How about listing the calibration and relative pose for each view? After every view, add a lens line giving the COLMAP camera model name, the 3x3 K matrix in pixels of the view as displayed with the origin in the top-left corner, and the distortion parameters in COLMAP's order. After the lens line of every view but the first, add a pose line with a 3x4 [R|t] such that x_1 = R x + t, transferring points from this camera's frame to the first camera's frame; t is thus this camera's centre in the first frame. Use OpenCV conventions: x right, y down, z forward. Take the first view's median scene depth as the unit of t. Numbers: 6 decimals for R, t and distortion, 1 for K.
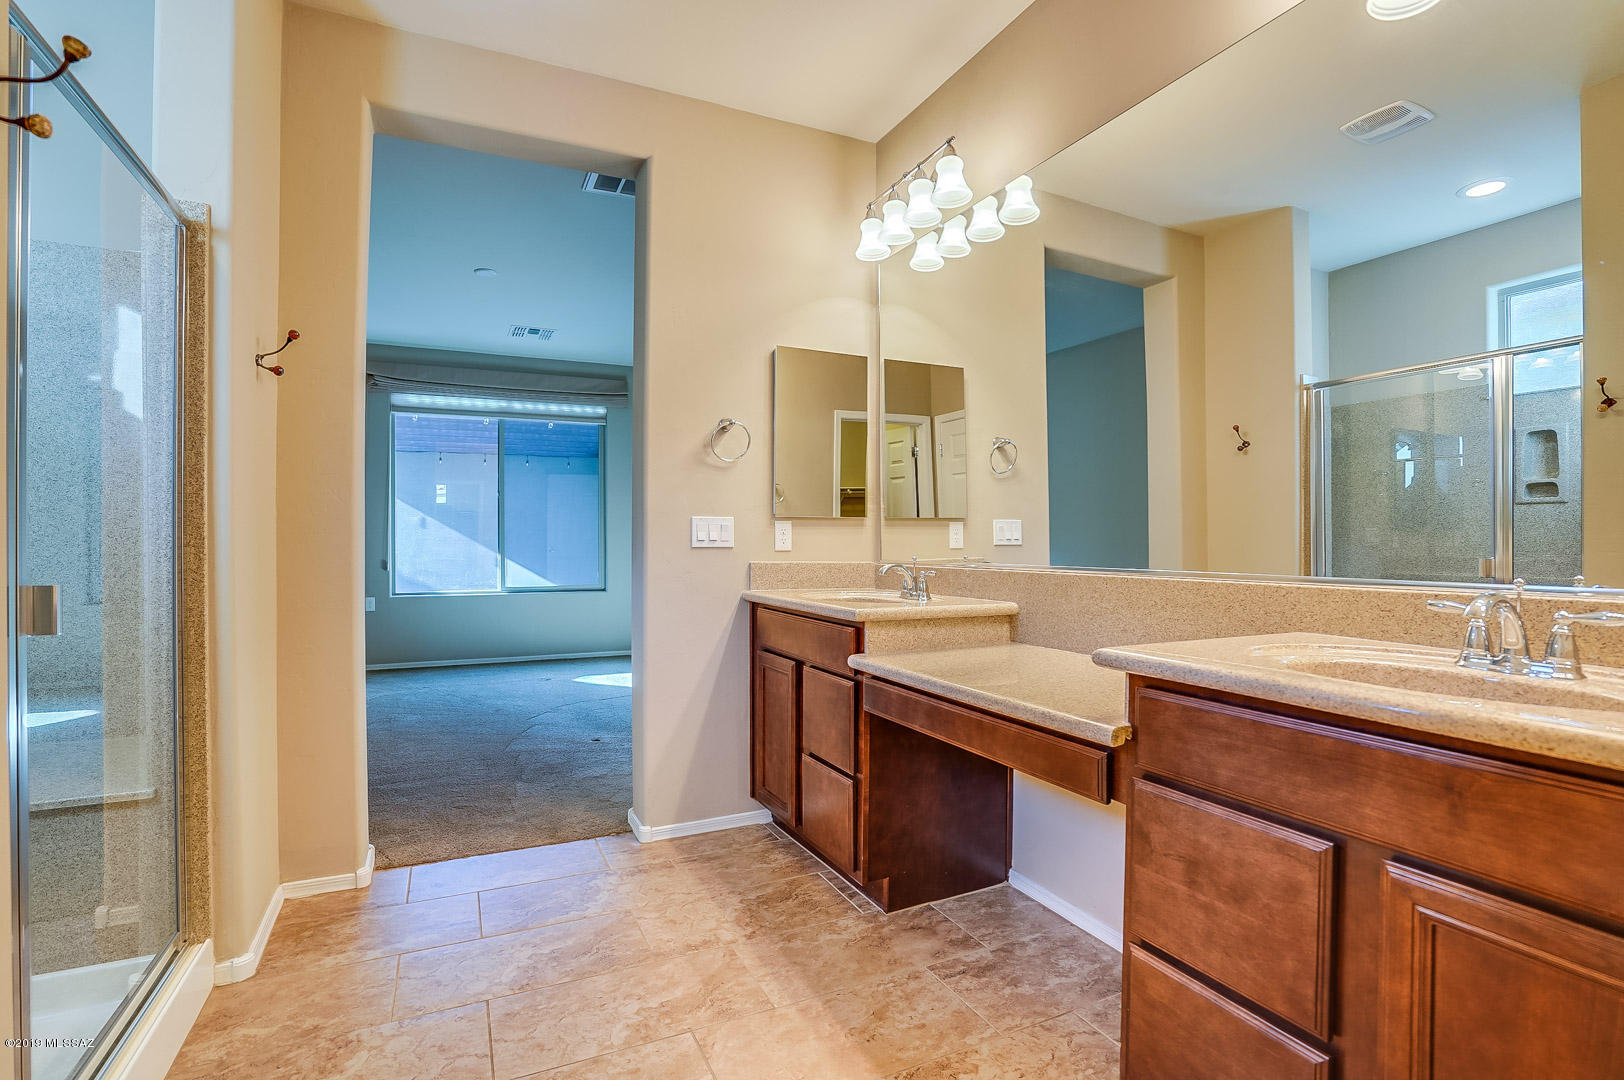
lens RADIAL K [[759.0, 0, 812.0], [0, 759.0, 540.0], [0, 0, 1]] dist [0.000103, 0.000008]
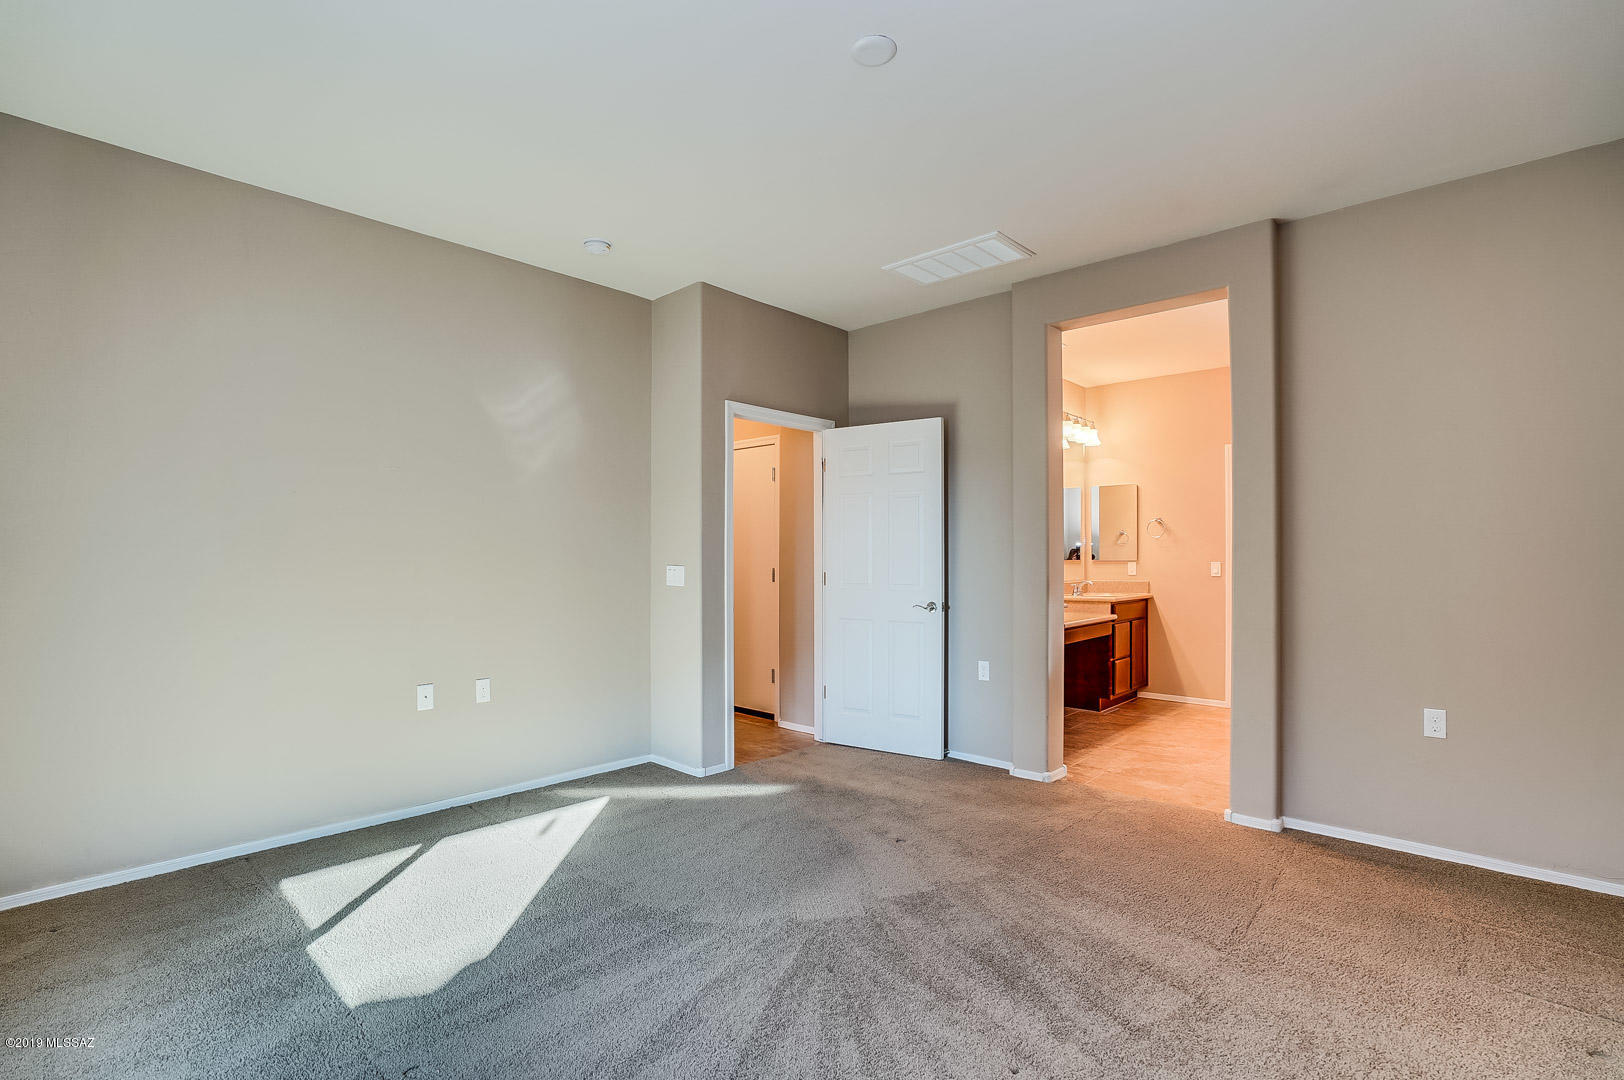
lens RADIAL K [[759.0, 0, 812.0], [0, 759.0, 540.0], [0, 0, 1]] dist [0.000103, 0.000008]
pose [[-0.373137, 0.008800, 0.927735, -1.949731], [-0.001429, 0.999948, -0.010060, -0.092158], [-0.927775, -0.005080, -0.373105, 2.719144]]
